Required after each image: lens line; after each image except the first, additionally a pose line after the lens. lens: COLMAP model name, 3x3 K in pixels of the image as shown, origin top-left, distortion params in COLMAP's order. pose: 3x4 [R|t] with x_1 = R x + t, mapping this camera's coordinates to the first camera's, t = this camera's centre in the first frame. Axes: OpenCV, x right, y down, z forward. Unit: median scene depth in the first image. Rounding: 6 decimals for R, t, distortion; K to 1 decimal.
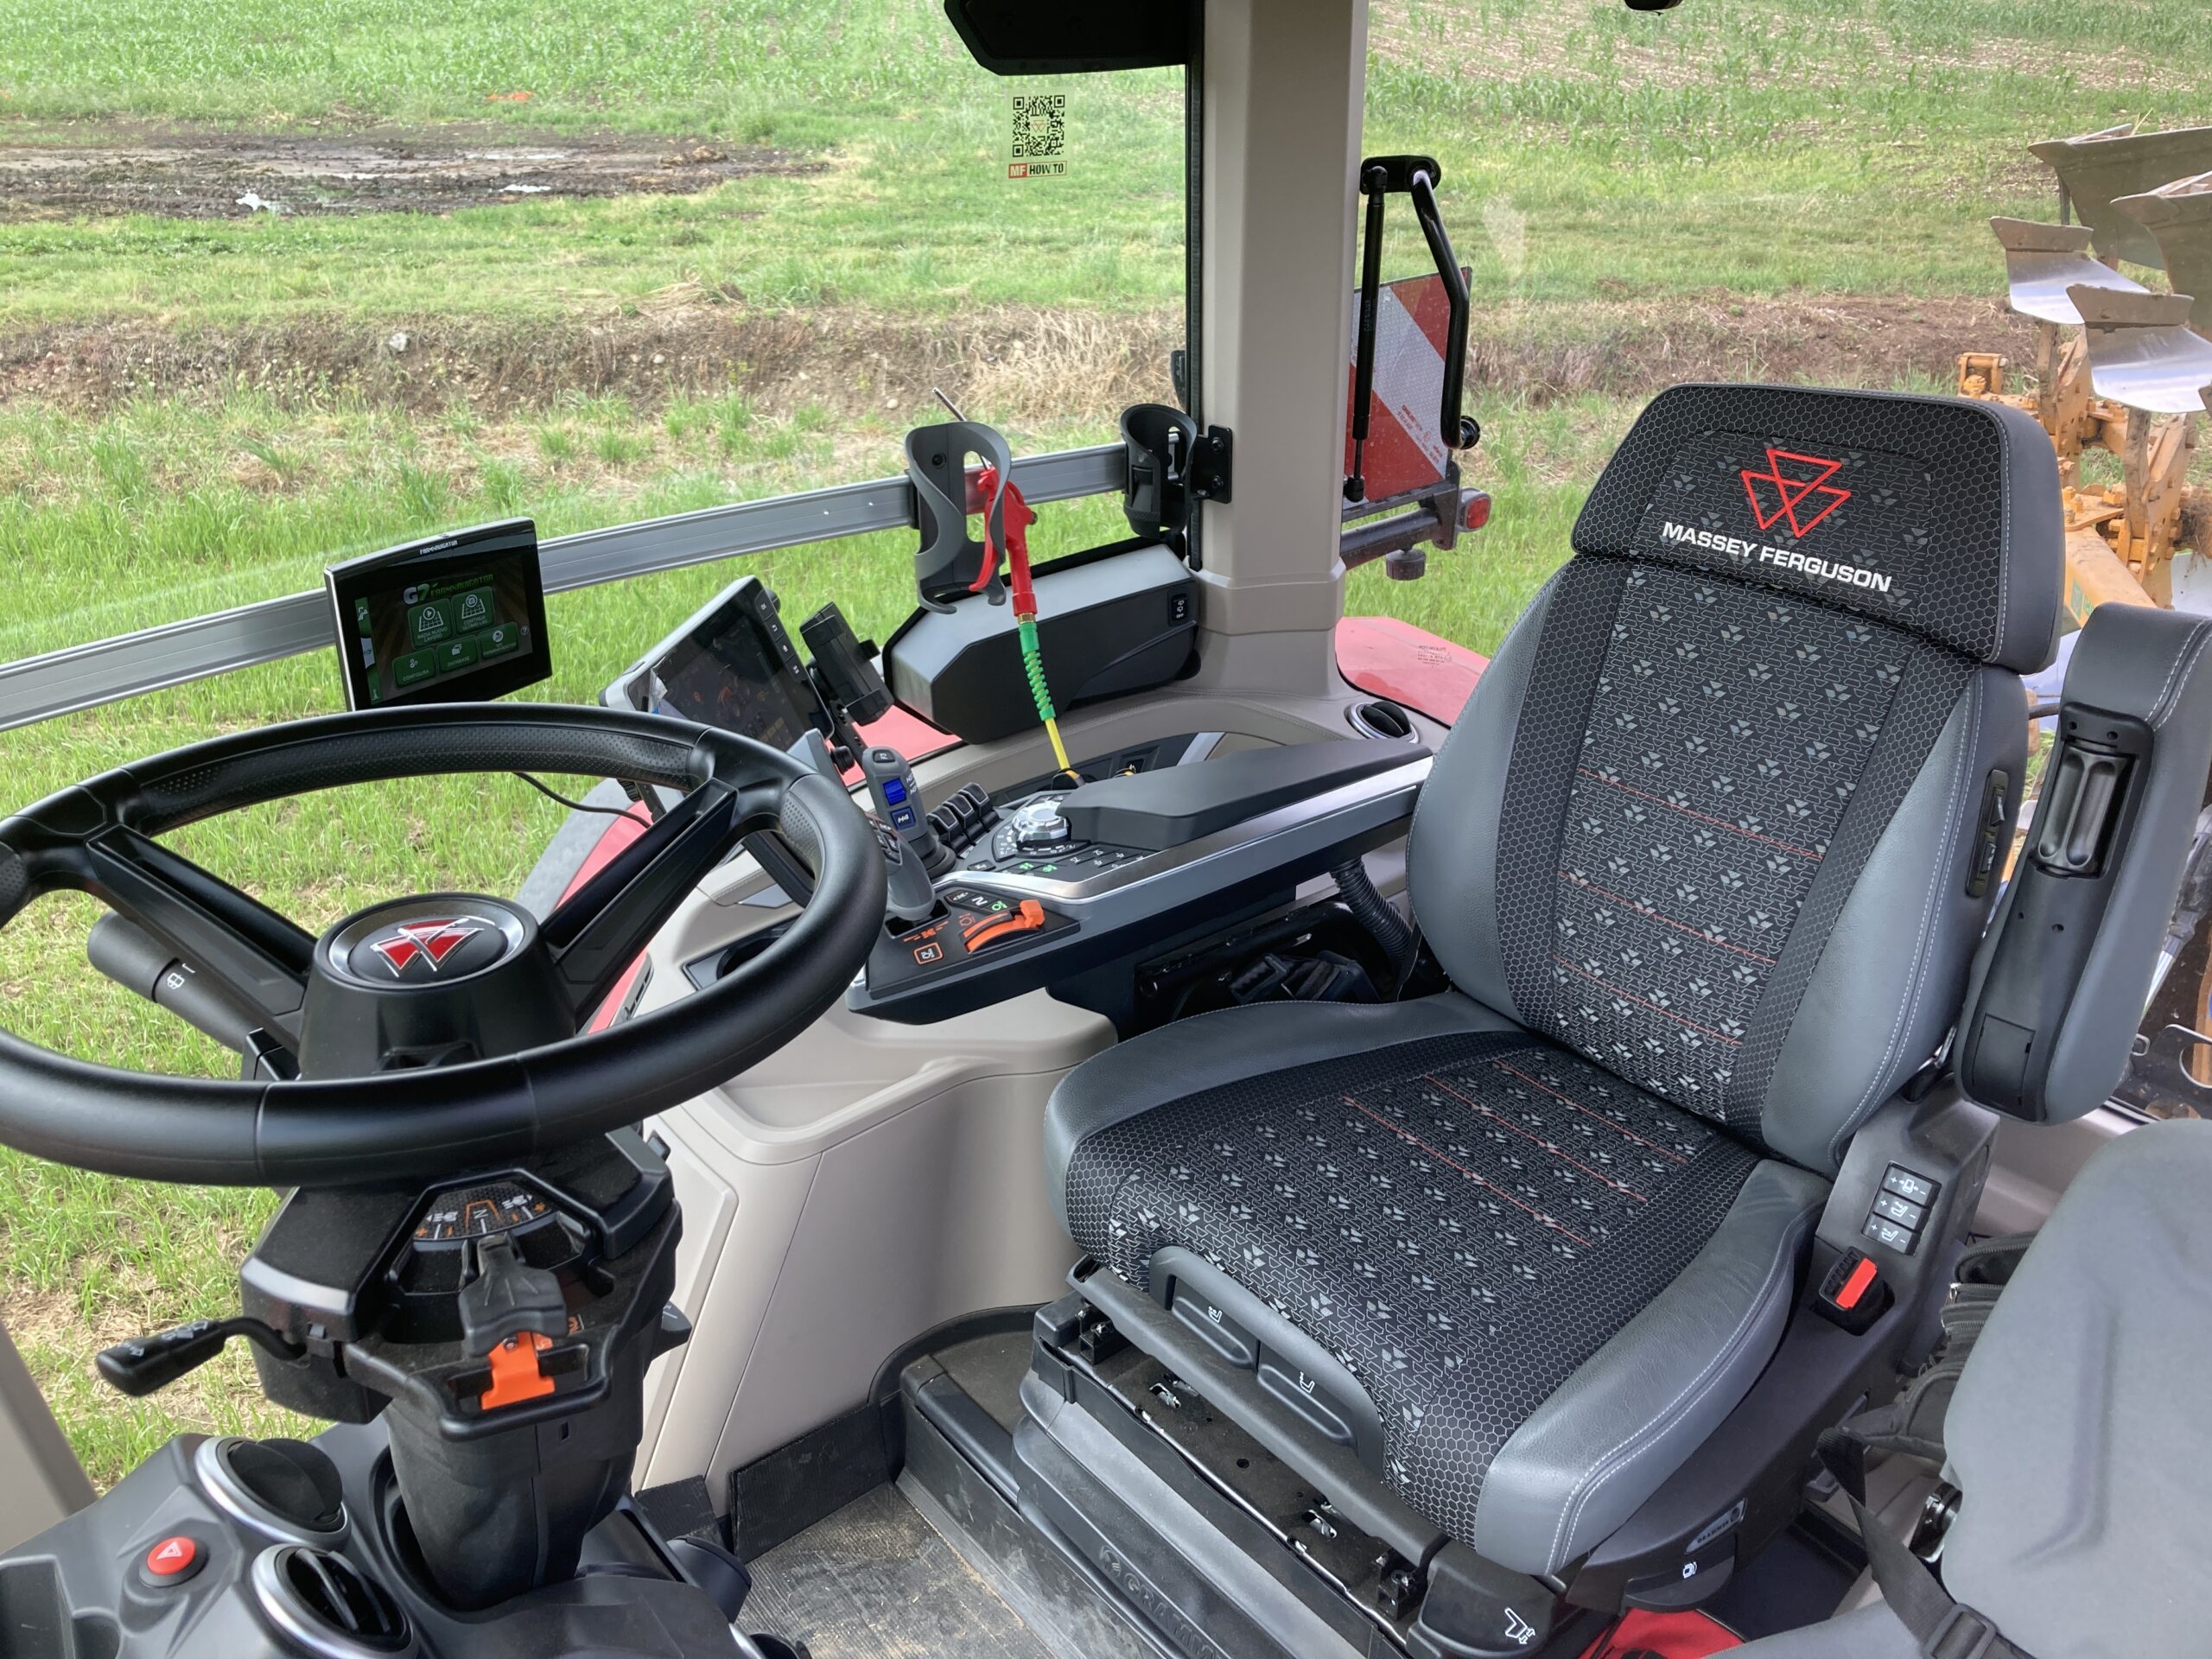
lens RADIAL K [[1781.4, 0, 1097.3], [0, 1781.4, 824.1], [0, 0, 1]] dist [0.012243, -0.006432]
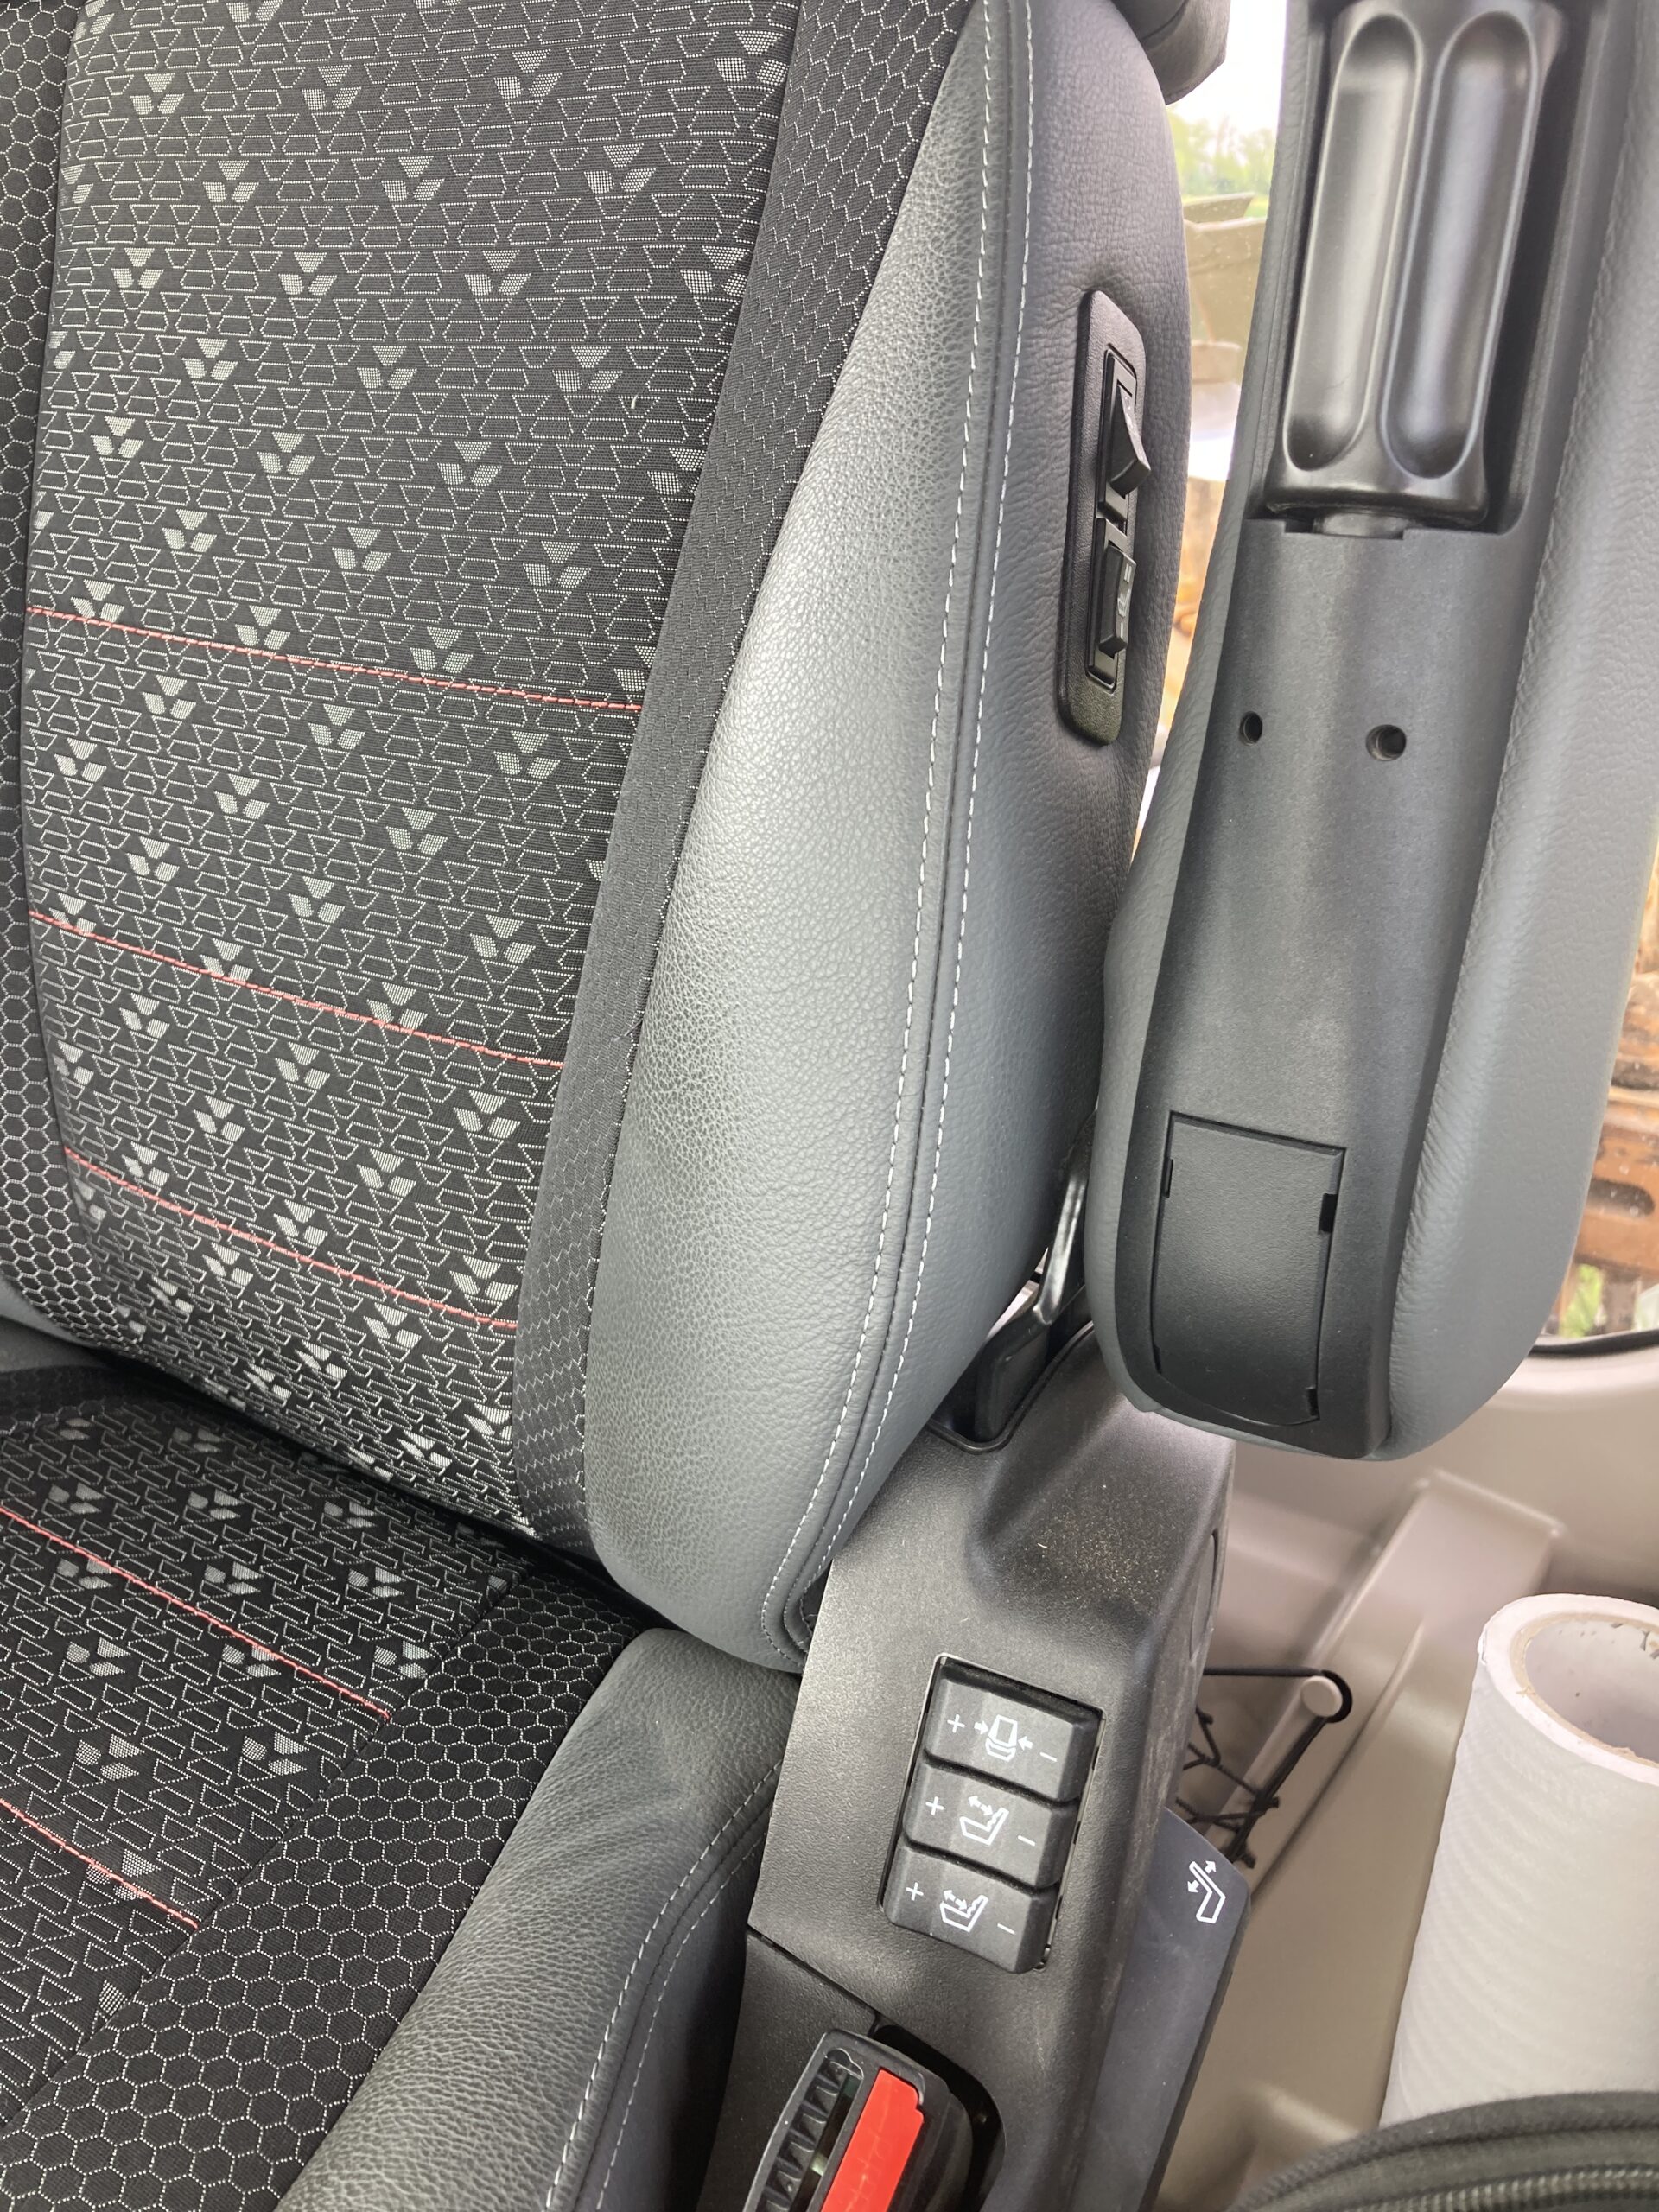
lens RADIAL K [[1781.4, 0, 828.2], [0, 1781.4, 1103.5], [0, 0, 1]] dist [0.012243, -0.006432]
pose [[0.945060, -0.124793, 0.302138, 0.339049], [0.122269, 0.992121, 0.027332, 0.084589], [-0.303169, 0.011112, 0.952872, 0.701934]]
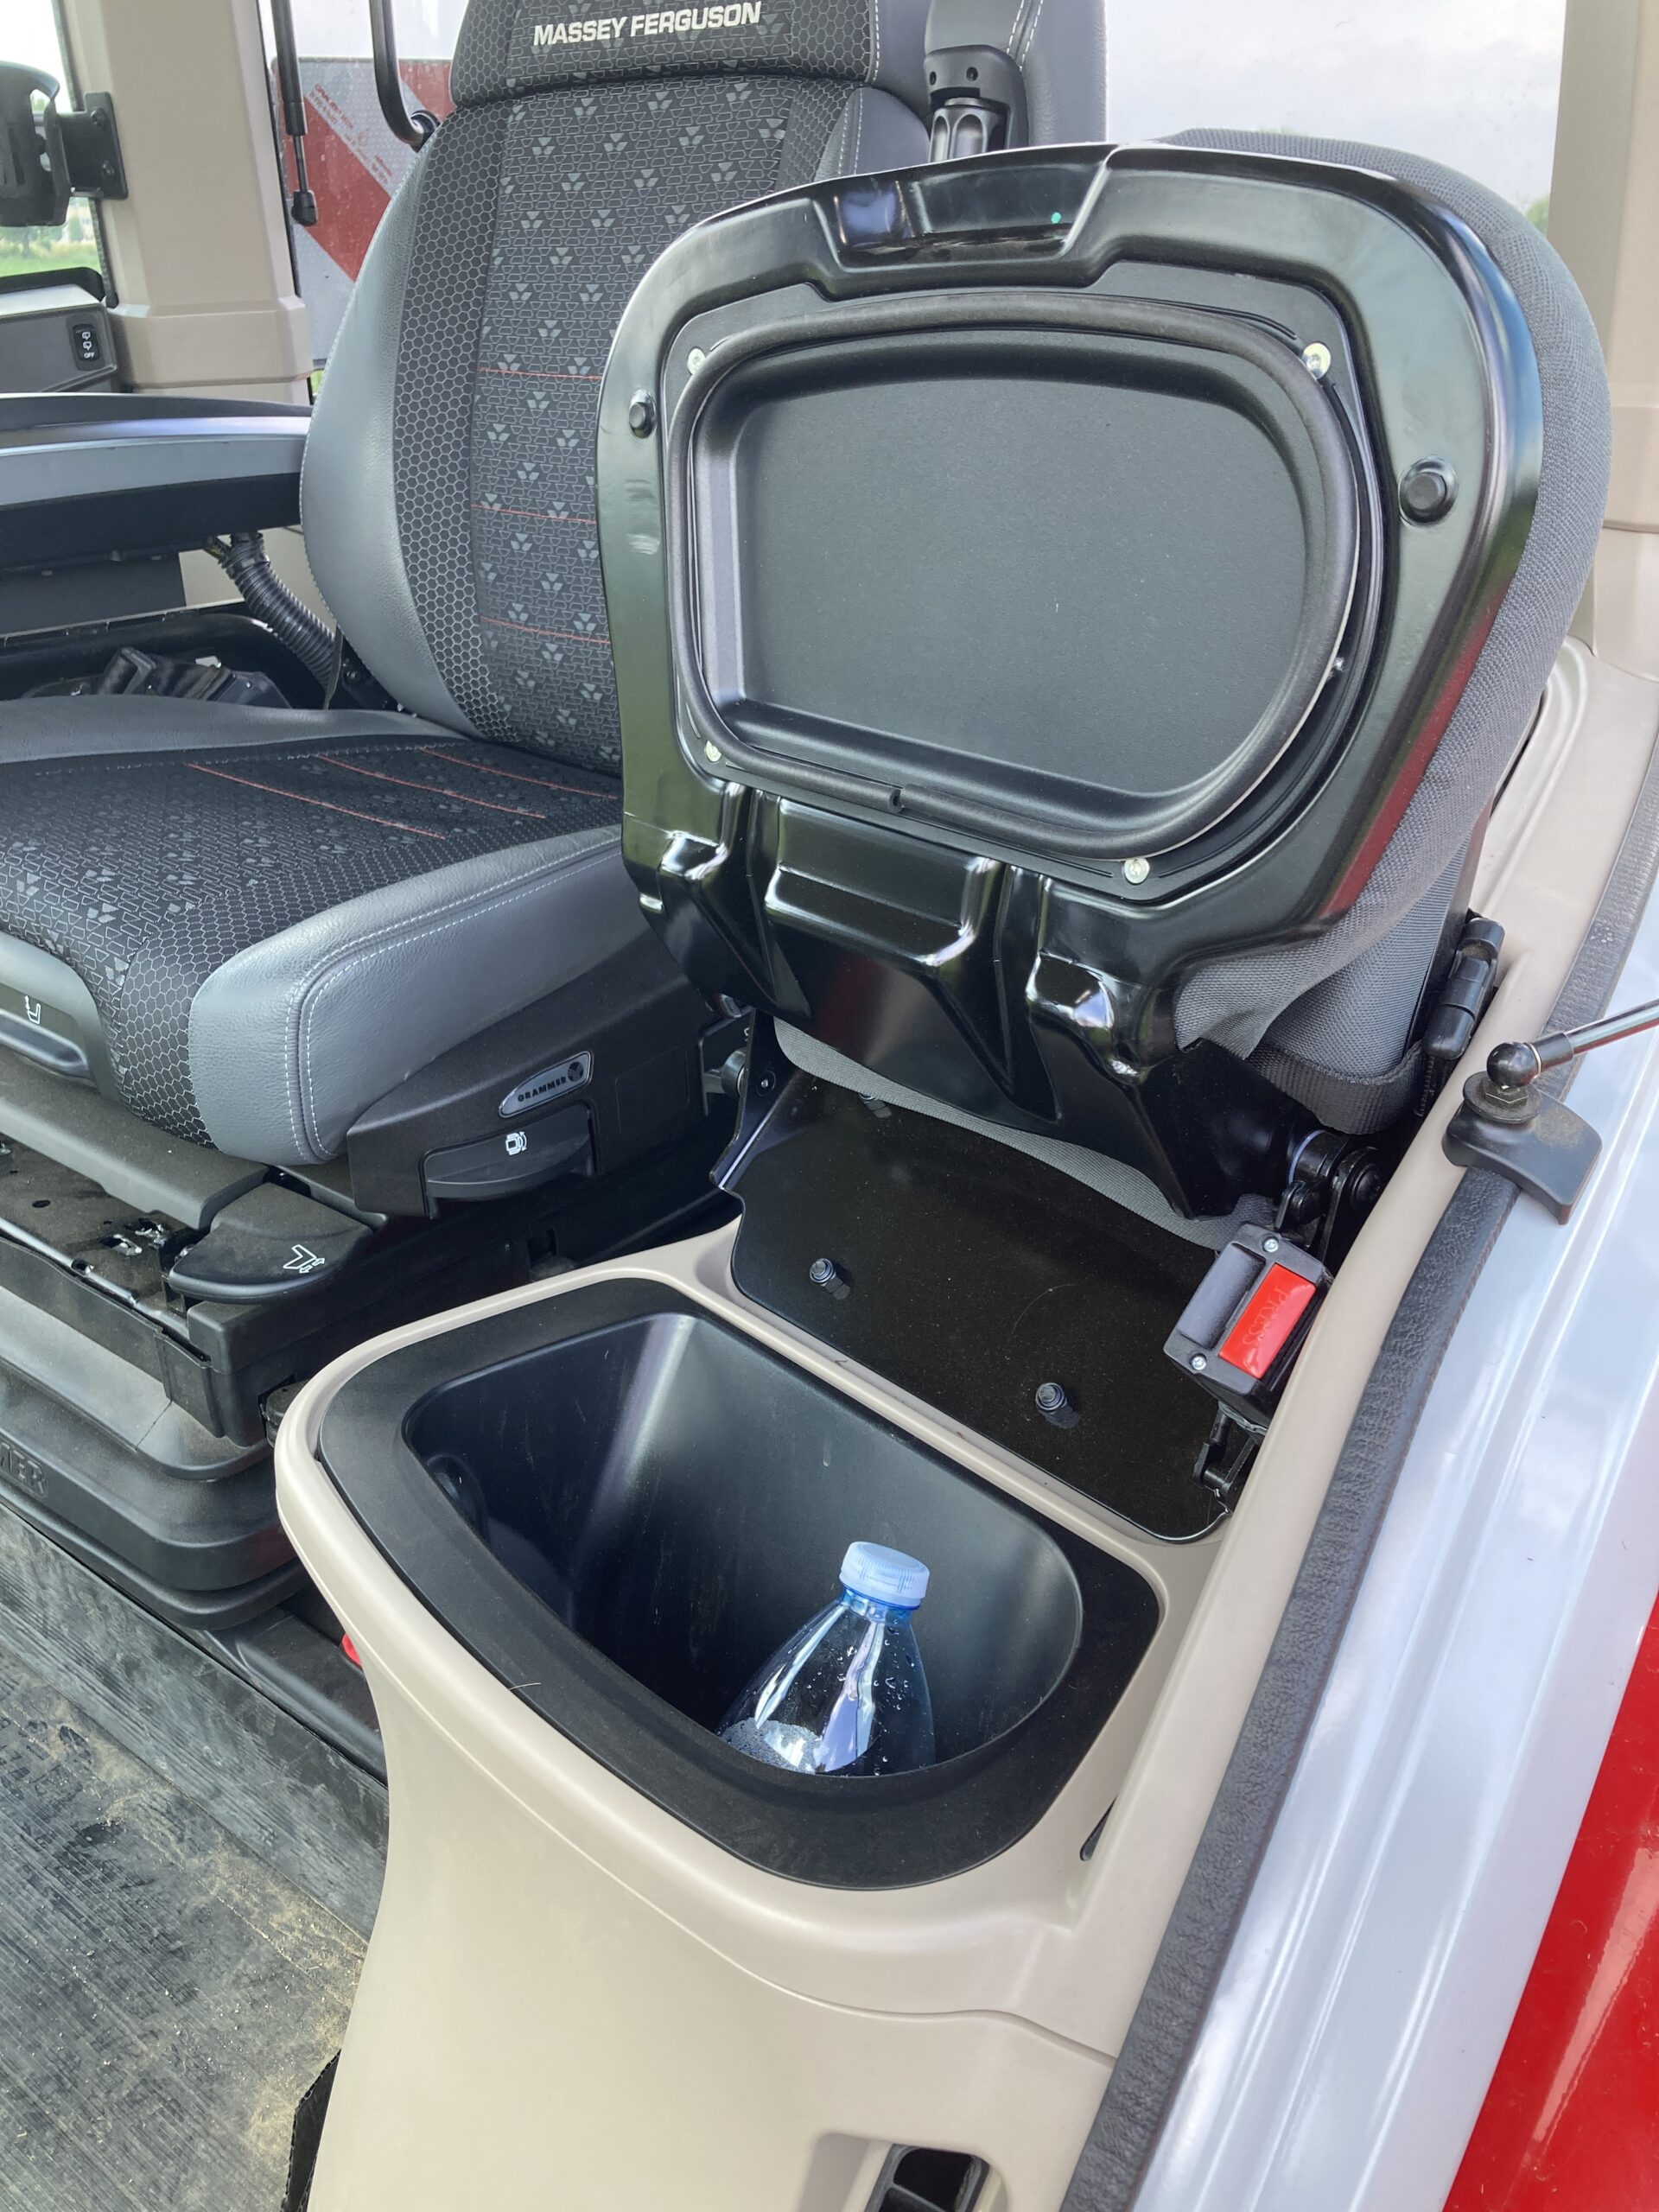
lens RADIAL K [[1781.4, 0, 835.0], [0, 1781.4, 1106.0], [0, 0, 1]] dist [0.012243, -0.006432]
pose [[0.977242, -0.089007, 0.192550, 0.273886], [0.088843, 0.996000, 0.009505, 0.348068], [-0.192626, 0.007818, 0.981241, 0.202333]]
